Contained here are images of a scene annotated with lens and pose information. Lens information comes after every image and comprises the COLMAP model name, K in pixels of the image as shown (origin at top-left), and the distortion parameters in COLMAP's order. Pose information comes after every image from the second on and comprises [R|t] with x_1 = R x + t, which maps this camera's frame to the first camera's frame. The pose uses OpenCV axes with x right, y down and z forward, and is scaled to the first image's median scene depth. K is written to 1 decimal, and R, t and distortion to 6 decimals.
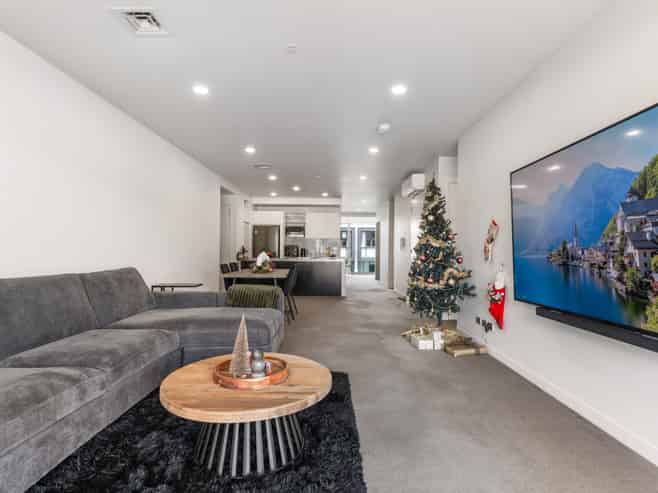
lens RADIAL K [[360.5, 0, 329.0], [0, 360.5, 246.5], [0, 0, 1]] dist [0.003394, 0.001582]
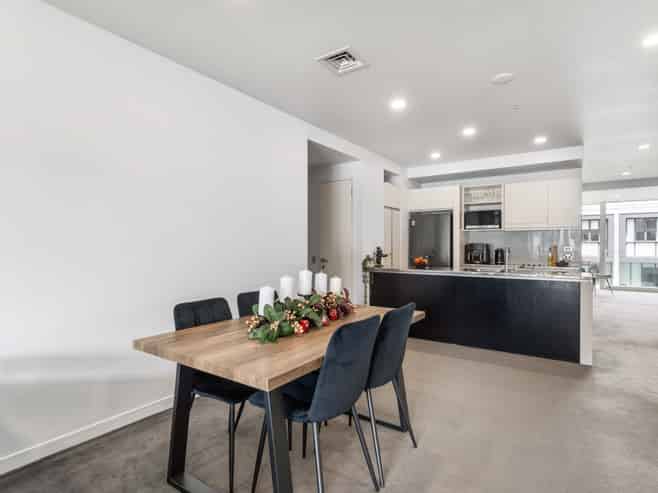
lens RADIAL K [[360.5, 0, 329.0], [0, 360.5, 246.5], [0, 0, 1]] dist [0.003394, 0.001582]
pose [[0.828484, -0.002218, -0.560008, 0.023479], [0.009795, 0.999897, 0.010530, -0.007499], [0.559927, -0.014210, 0.828420, 0.394859]]
